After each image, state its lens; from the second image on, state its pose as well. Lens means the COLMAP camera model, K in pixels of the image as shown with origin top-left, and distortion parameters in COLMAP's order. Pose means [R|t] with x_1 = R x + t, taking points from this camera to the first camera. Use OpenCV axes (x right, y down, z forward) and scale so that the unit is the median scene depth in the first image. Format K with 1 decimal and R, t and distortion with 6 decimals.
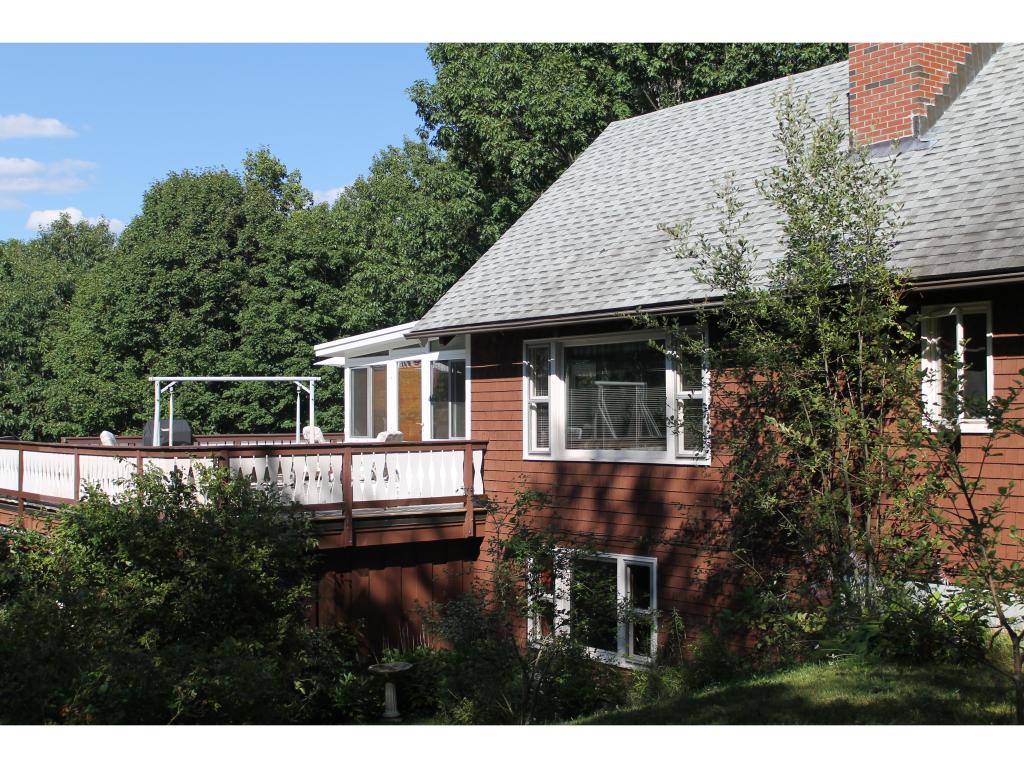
lens RADIAL K [[1306.2, 0, 534.6], [0, 1306.2, 424.3], [0, 0, 1]] dist [-0.068904, 0.000000]
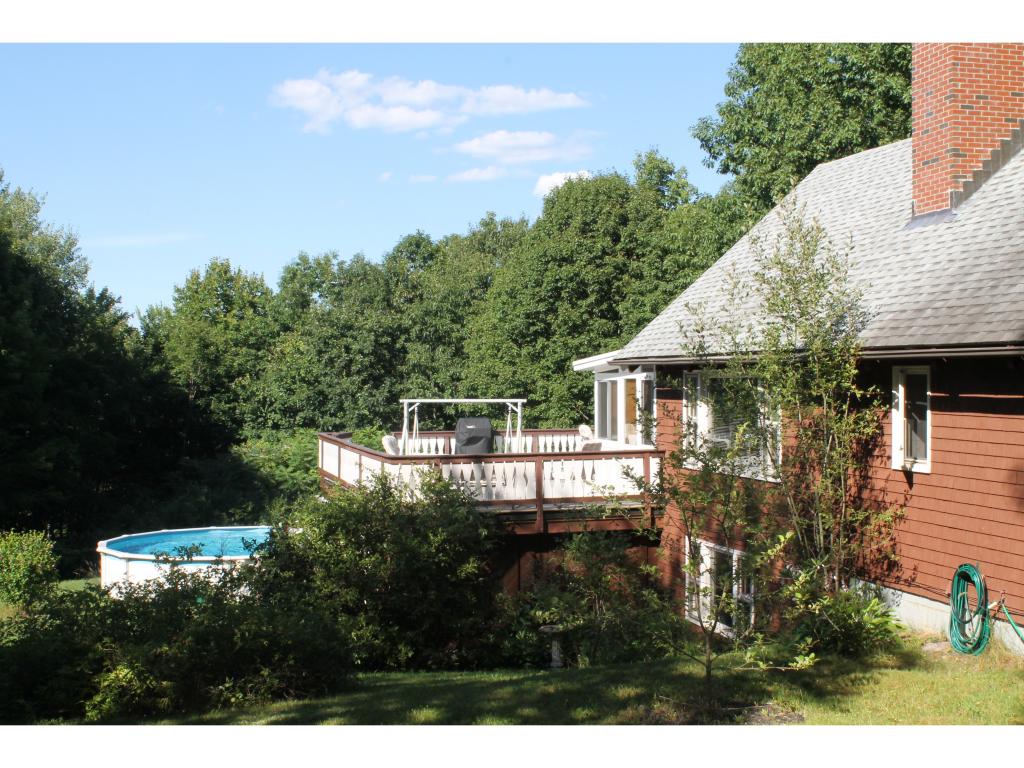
lens RADIAL K [[1306.2, 0, 510.3], [0, 1306.2, 380.4], [0, 0, 1]] dist [-0.068904, 0.000000]
pose [[0.928149, 0.002663, -0.372200, 0.183224], [-0.003852, 0.999990, -0.002452, -0.031808], [0.372190, 0.003710, 0.928149, -0.120446]]
